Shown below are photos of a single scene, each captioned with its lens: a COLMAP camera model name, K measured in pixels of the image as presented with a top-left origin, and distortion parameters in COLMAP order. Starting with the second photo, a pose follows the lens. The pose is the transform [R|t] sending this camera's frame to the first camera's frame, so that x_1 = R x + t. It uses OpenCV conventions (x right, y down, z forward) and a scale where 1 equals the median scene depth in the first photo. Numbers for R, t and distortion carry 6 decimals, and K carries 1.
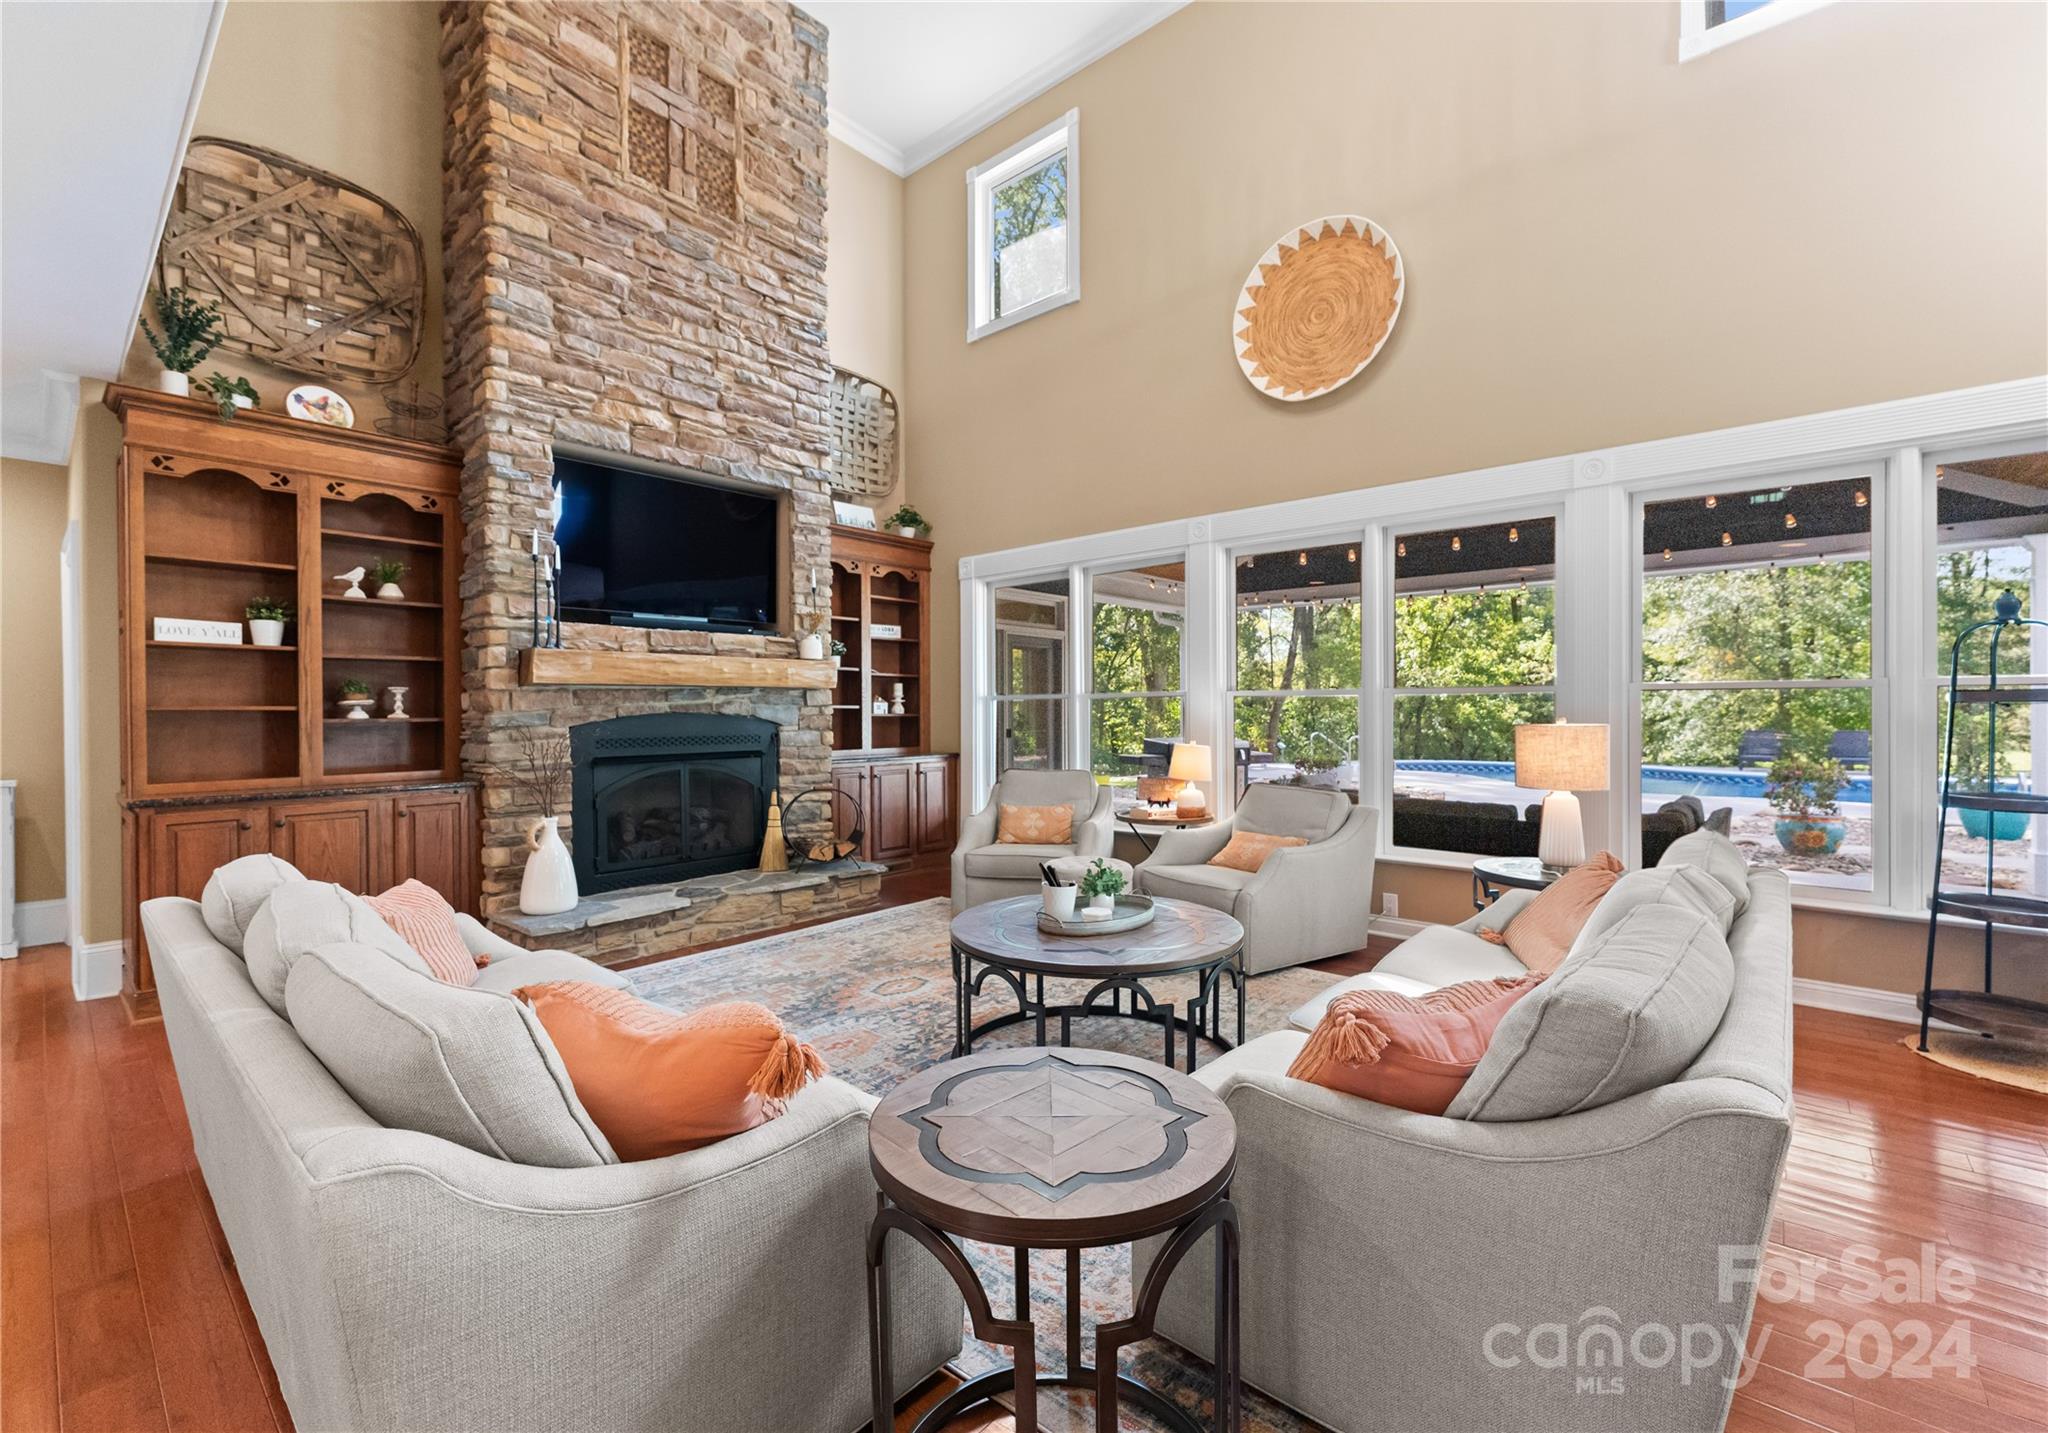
lens RADIAL K [[867.4, 0, 1024.0], [0, 867.4, 716.5], [0, 0, 1]] dist [-0.001193, -0.000369]
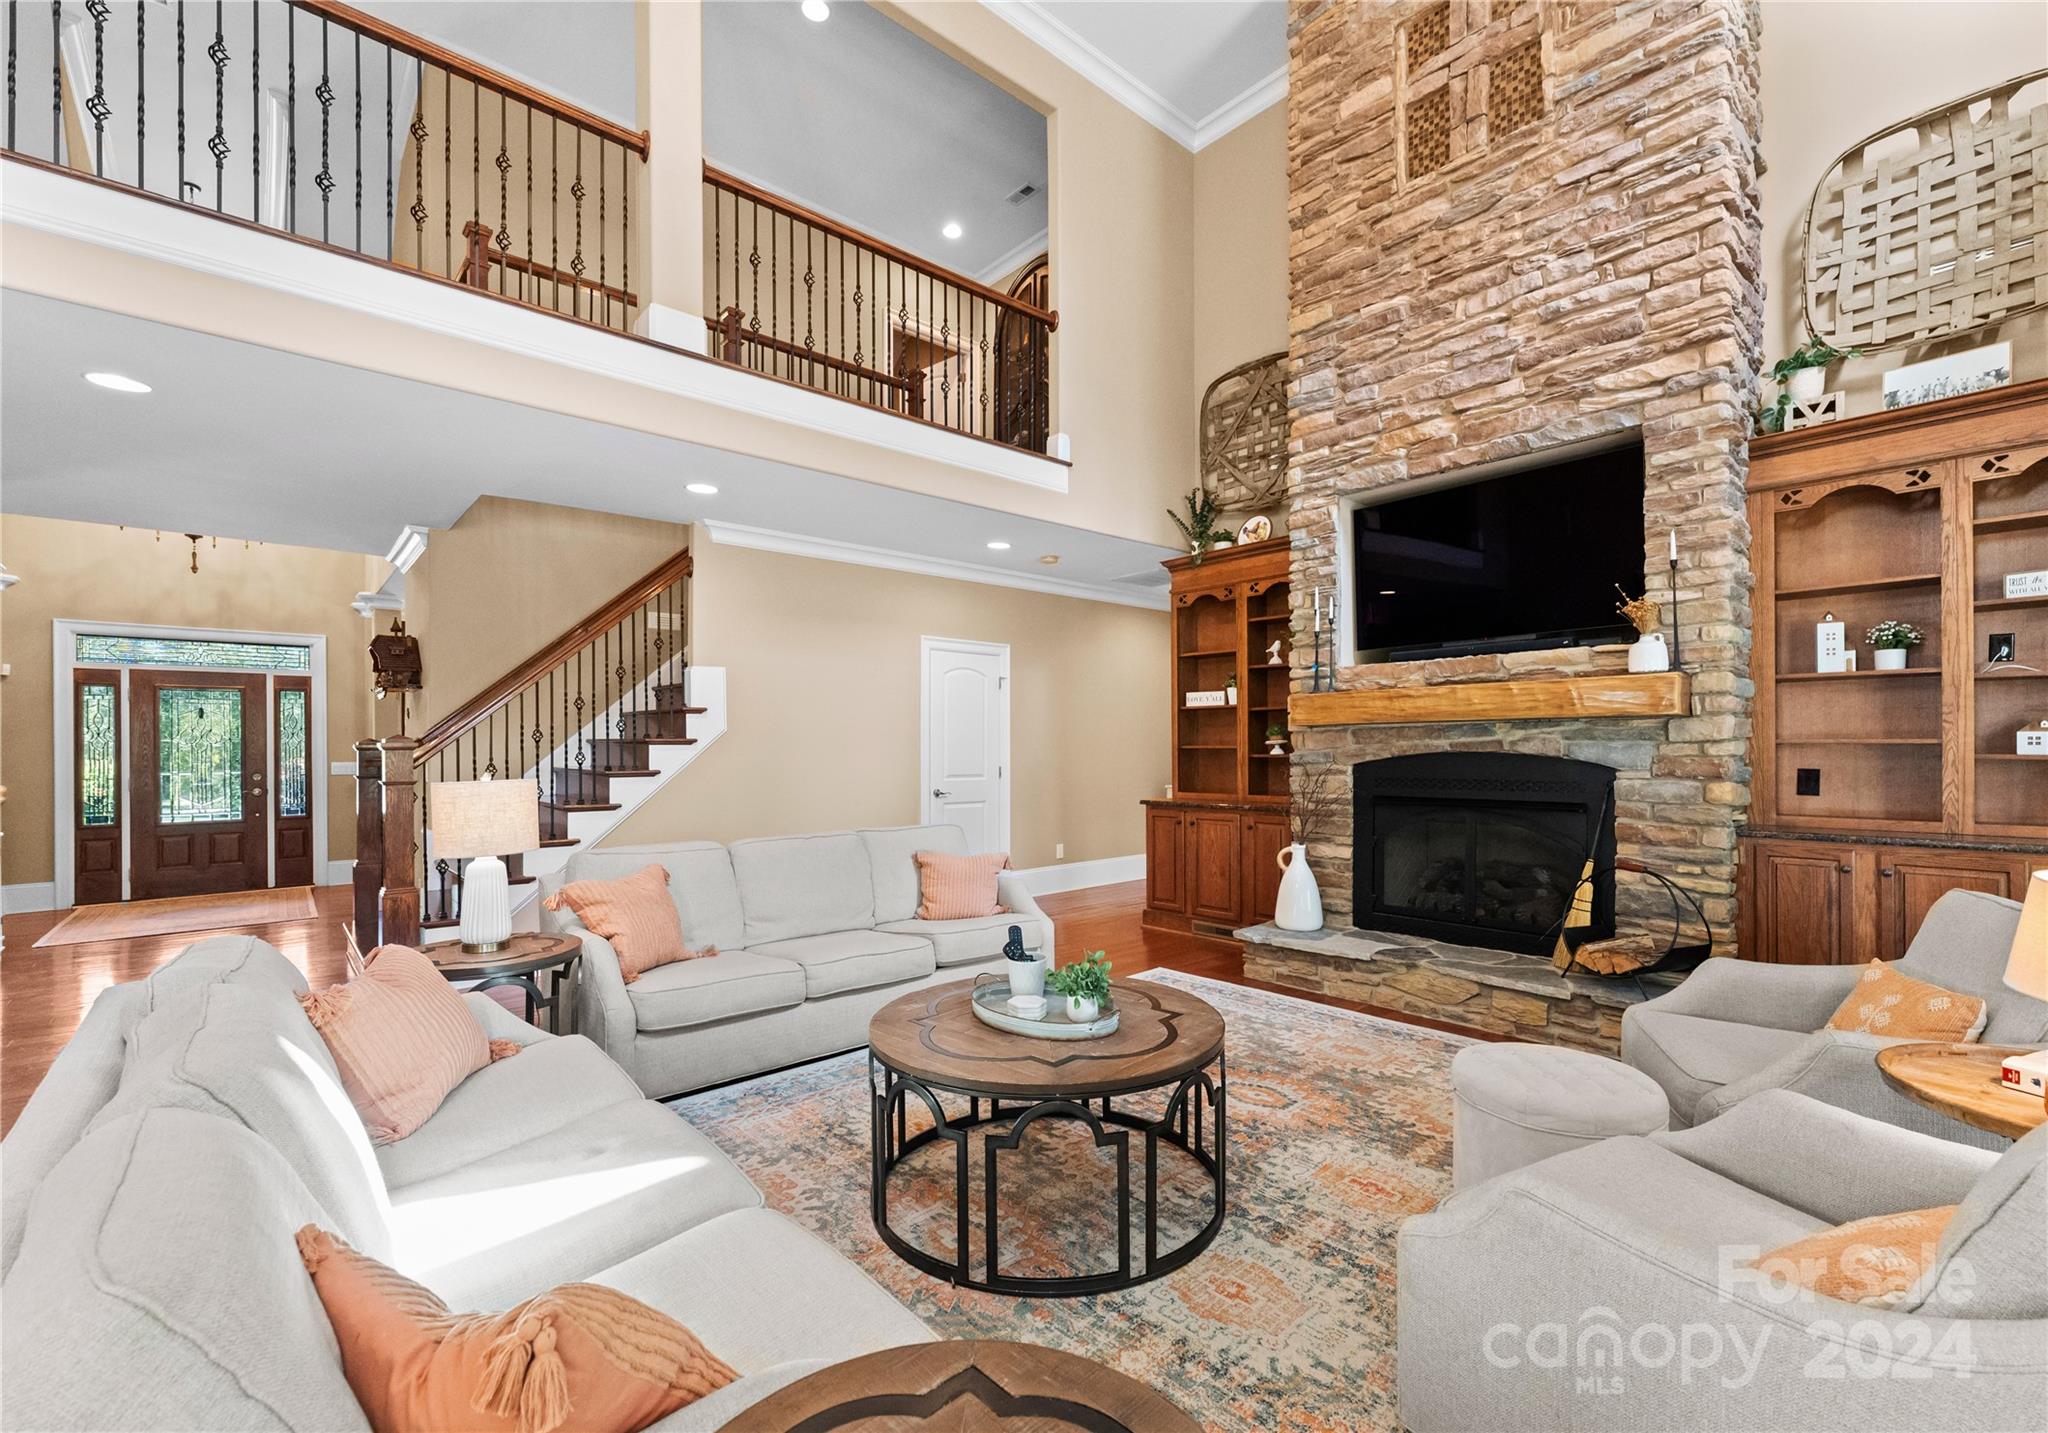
lens RADIAL K [[891.3, 0, 1052.1], [0, 891.3, 745.3], [0, 0, 1]] dist [0.002363, 0.000449]
pose [[-0.118578, 0.002879, -0.992941, 0.542155], [0.000166, 0.999996, 0.002880, -0.013304], [0.992945, 0.000176, -0.118578, 0.699904]]
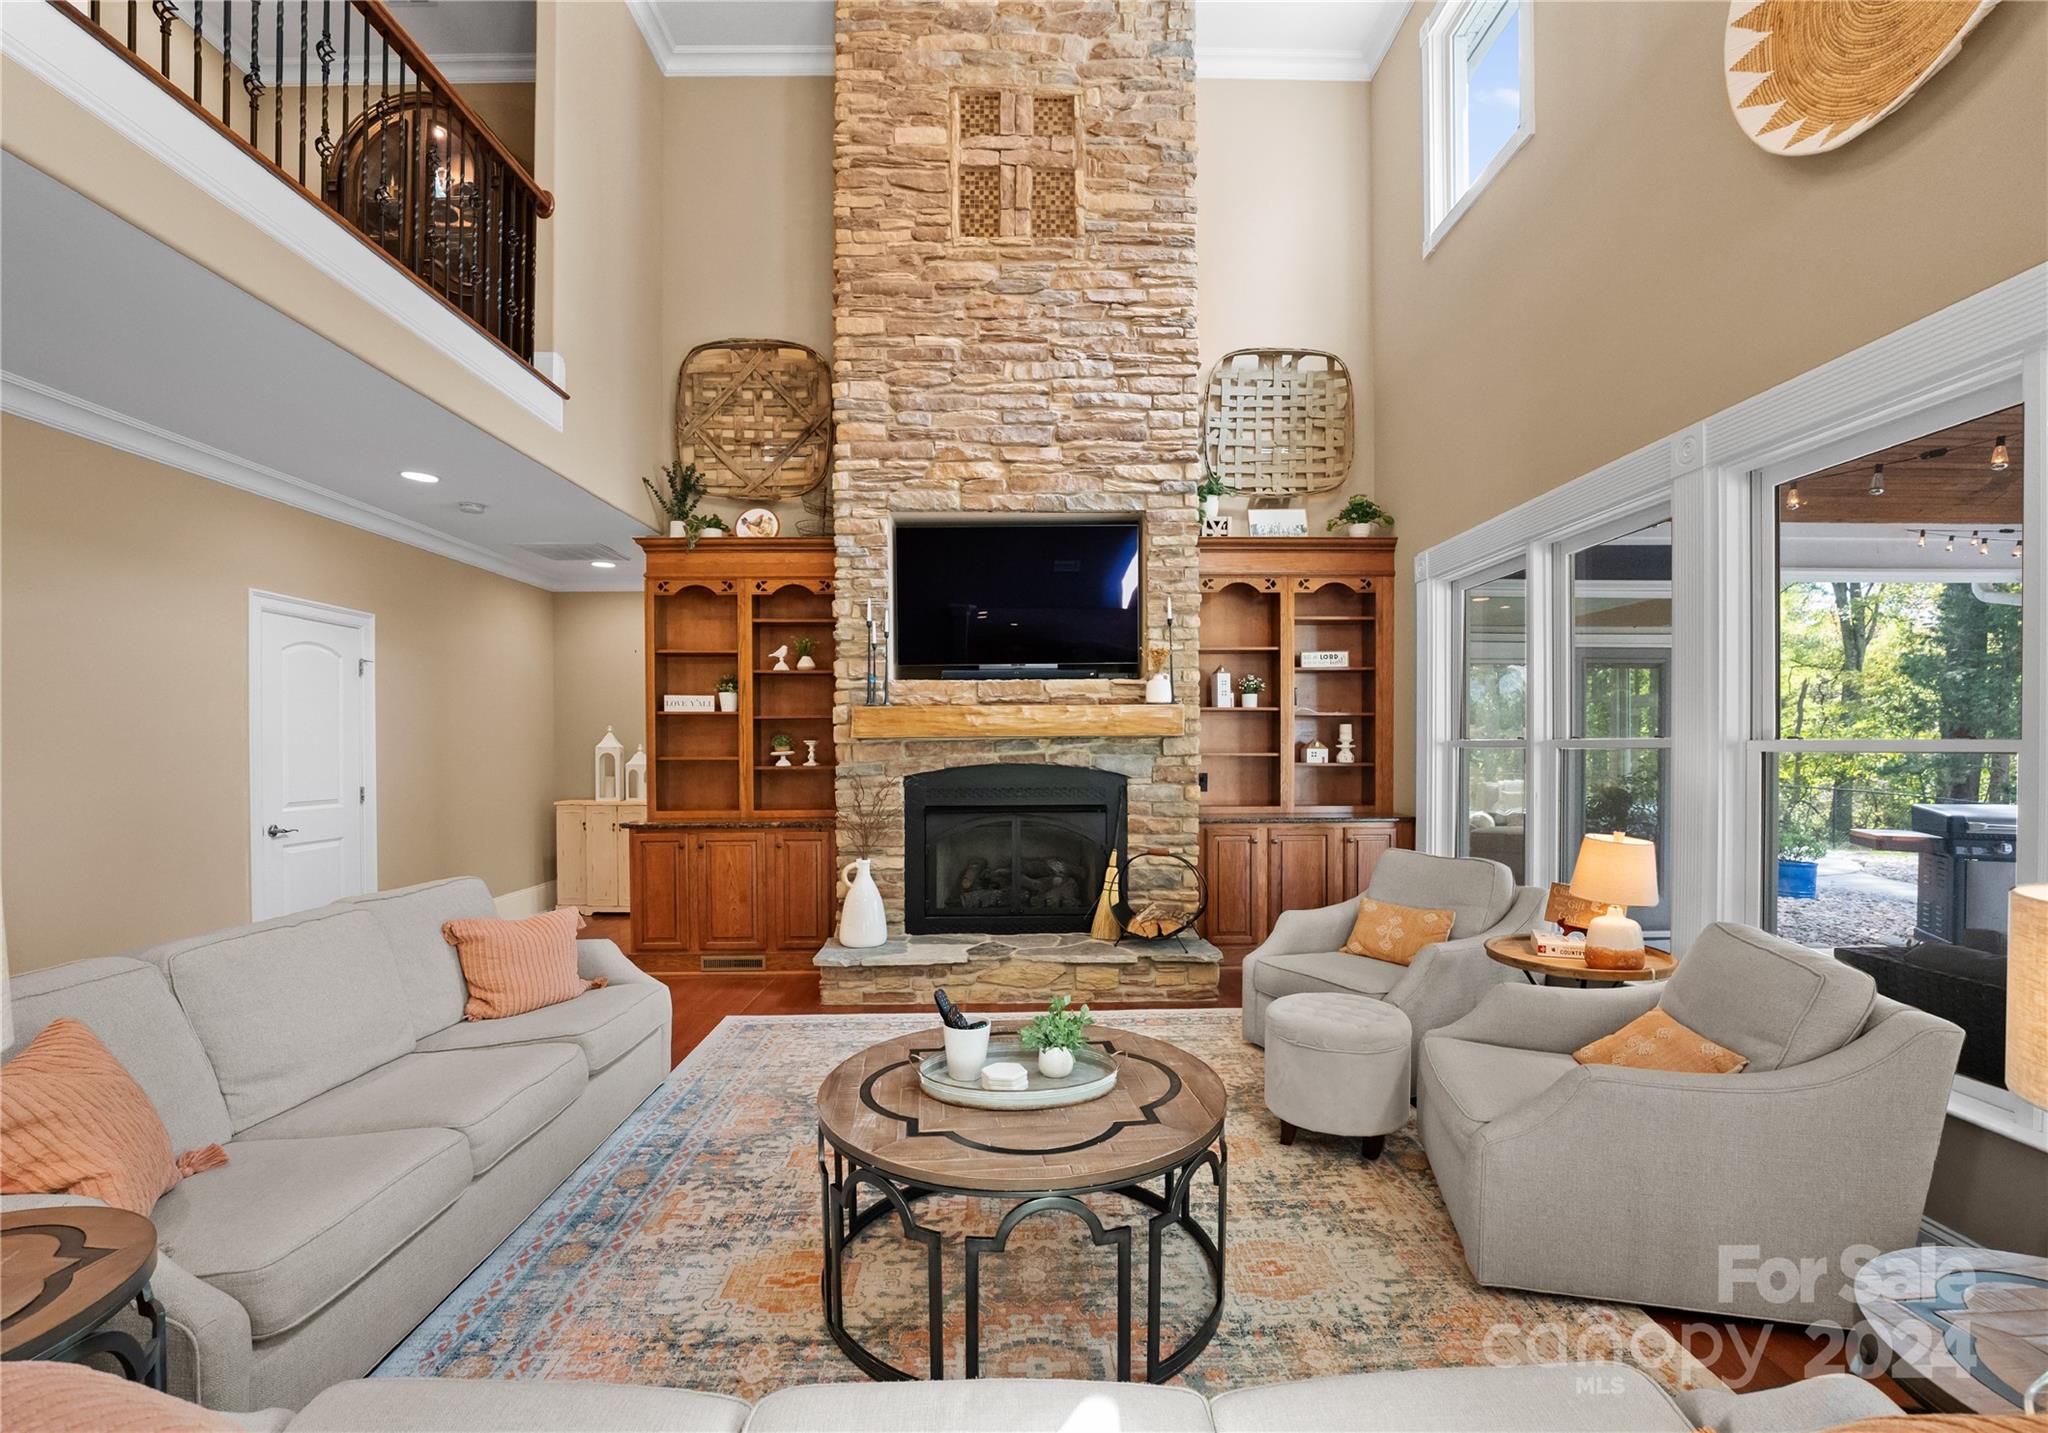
lens RADIAL K [[895.7, 0, 1031.9], [0, 895.7, 757.4], [0, 0, 1]] dist [-0.025350, -0.000321]
pose [[0.670577, 0.014744, -0.741693, 0.373024], [-0.003814, 0.999858, 0.016427, -0.028160], [0.741830, -0.008187, 0.670538, 0.339527]]
